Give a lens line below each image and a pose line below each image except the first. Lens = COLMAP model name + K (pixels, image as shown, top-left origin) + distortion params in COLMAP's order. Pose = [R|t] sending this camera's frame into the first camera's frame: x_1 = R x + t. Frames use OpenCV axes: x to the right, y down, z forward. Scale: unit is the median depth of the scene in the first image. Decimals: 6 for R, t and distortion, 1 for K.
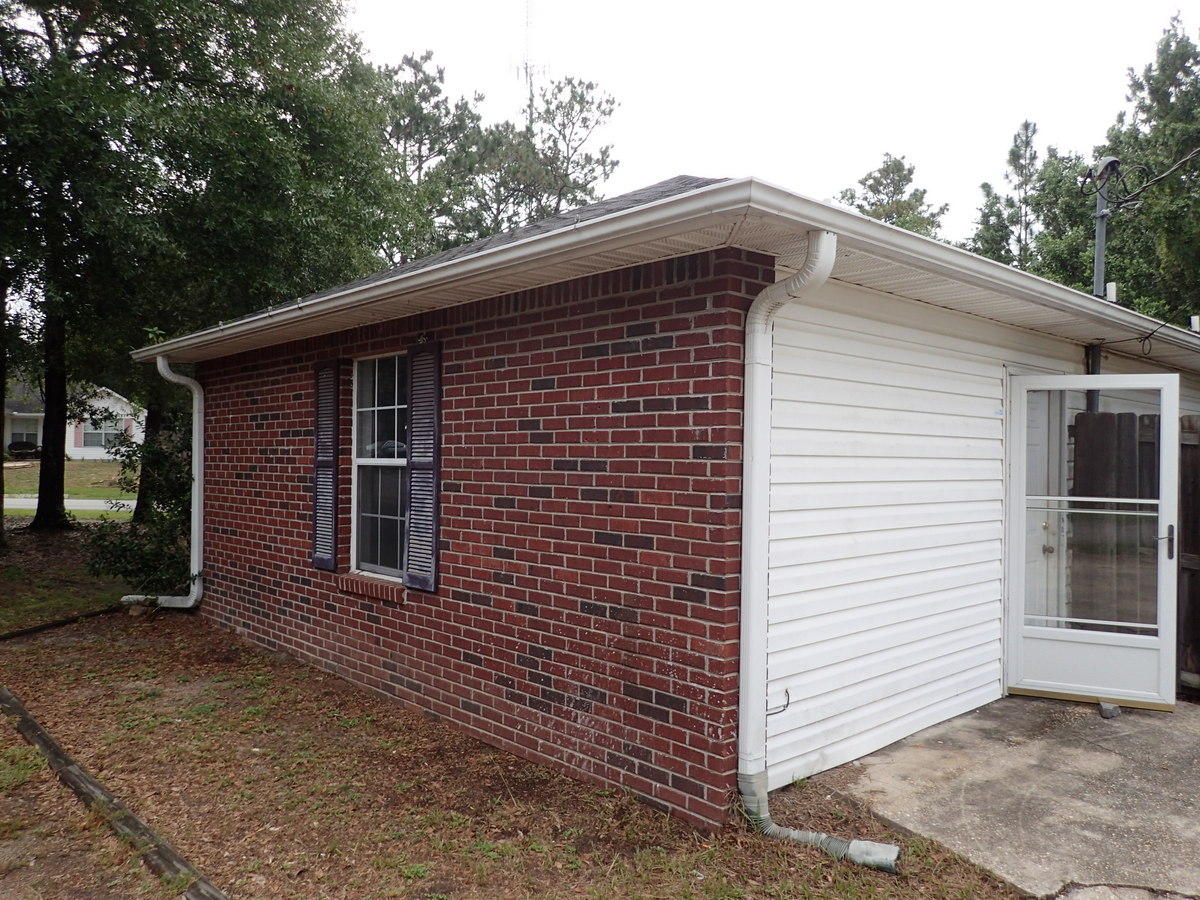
lens RADIAL K [[900.9, 0, 600.0], [0, 900.9, 450.0], [0, 0, 1]] dist [0.016525, -0.005727]
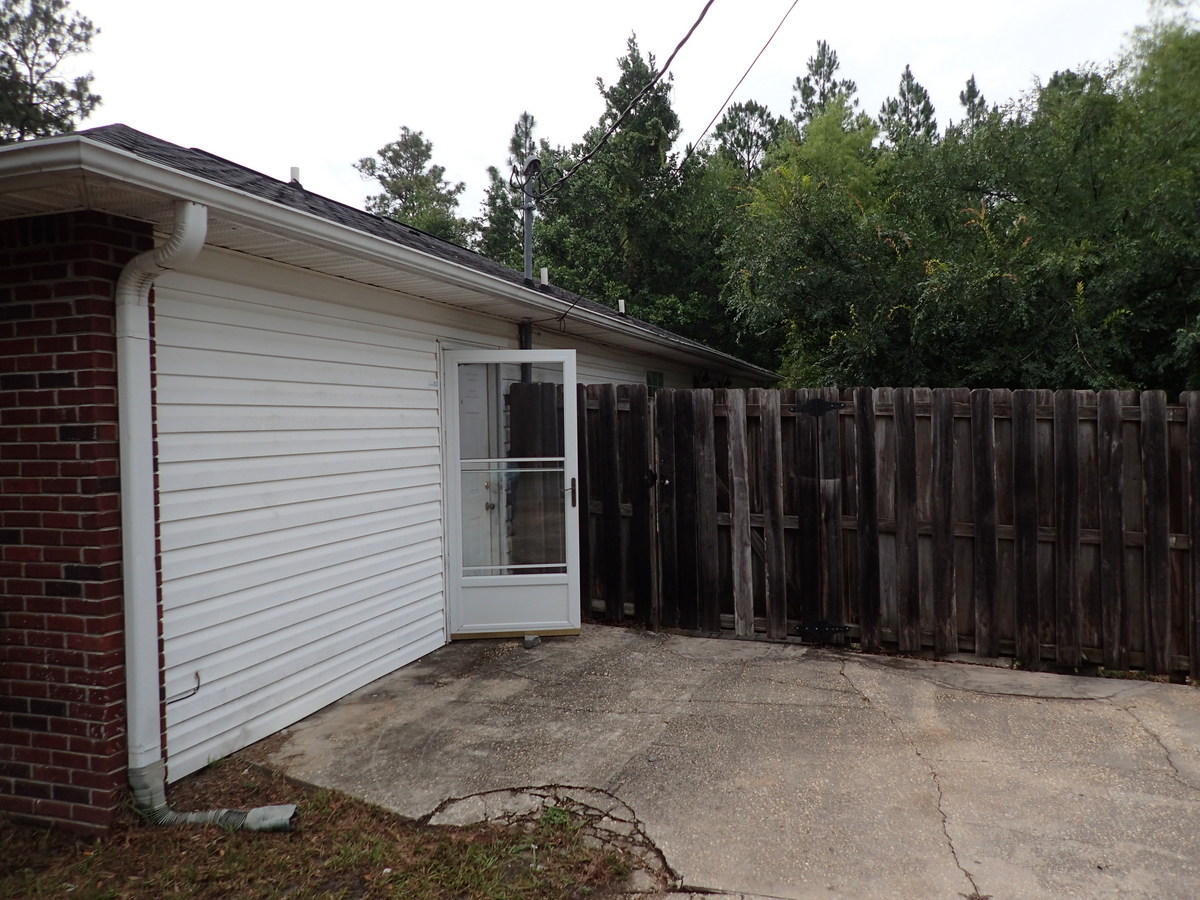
lens RADIAL K [[900.9, 0, 600.0], [0, 900.9, 450.0], [0, 0, 1]] dist [0.016525, -0.005727]
pose [[0.878616, -0.048087, 0.475102, 0.108202], [0.032547, 0.998634, 0.040884, -0.000514], [-0.476419, -0.020458, 0.878980, -0.049449]]
